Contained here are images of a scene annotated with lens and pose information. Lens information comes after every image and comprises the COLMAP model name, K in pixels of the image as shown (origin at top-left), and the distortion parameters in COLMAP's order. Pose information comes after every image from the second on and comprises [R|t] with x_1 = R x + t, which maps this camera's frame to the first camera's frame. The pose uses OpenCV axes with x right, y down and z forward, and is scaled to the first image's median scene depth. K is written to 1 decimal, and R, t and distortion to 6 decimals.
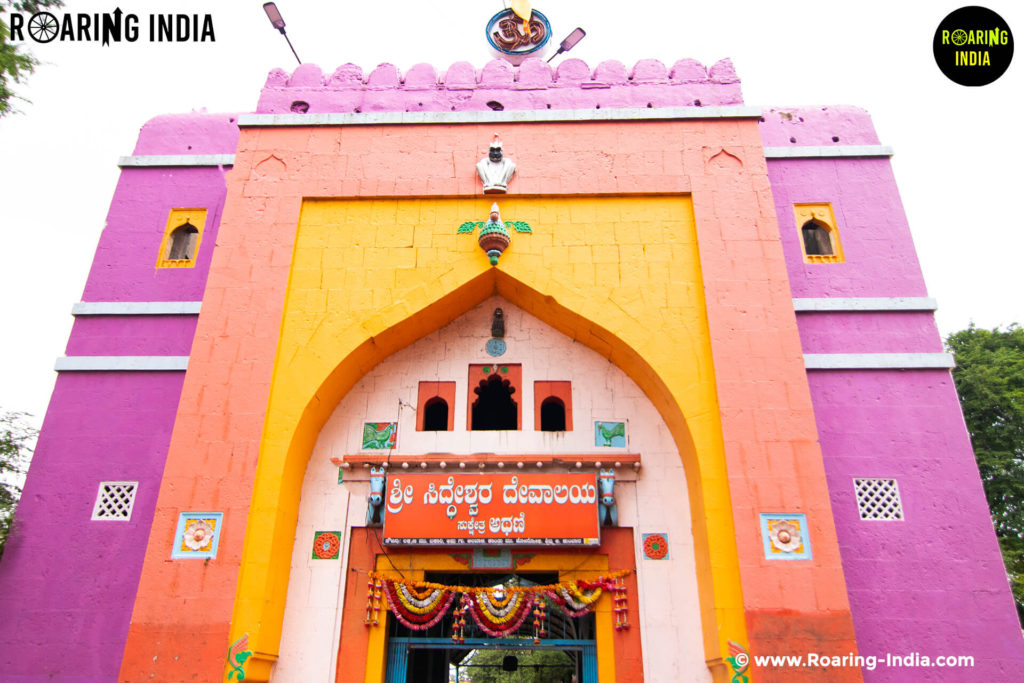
lens RADIAL K [[730.8, 0, 507.1], [0, 730.8, 338.3], [0, 0, 1]] dist [0.009496, -0.030333]
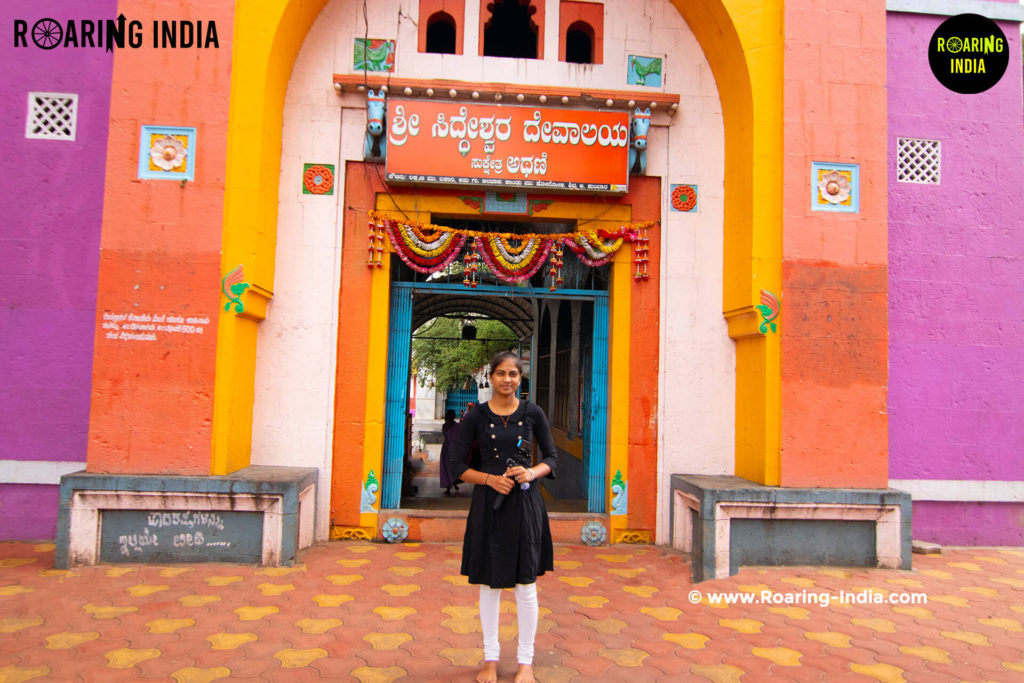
lens RADIAL K [[709.6, 0, 505.2], [0, 709.6, 338.3], [0, 0, 1]] dist [0.007926, -0.029574]
pose [[0.993546, 0.026596, 0.110269, -0.114180], [-0.067620, 0.919376, 0.387524, 0.114157], [-0.091073, -0.392480, 0.915241, 0.129108]]
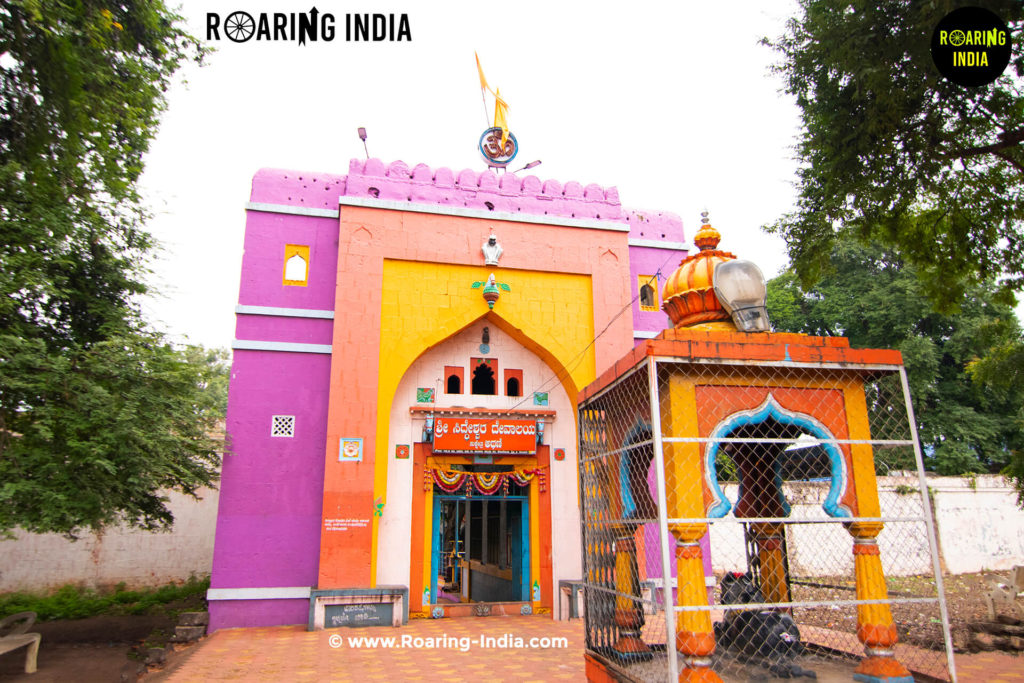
lens RADIAL K [[709.6, 0, 505.2], [0, 709.6, 338.3], [0, 0, 1]] dist [0.007926, -0.029574]
pose [[0.961388, 0.054479, 0.269750, -0.516810], [-0.108682, 0.975693, 0.190292, -0.414380], [-0.252826, -0.212262, 0.943941, -0.822540]]
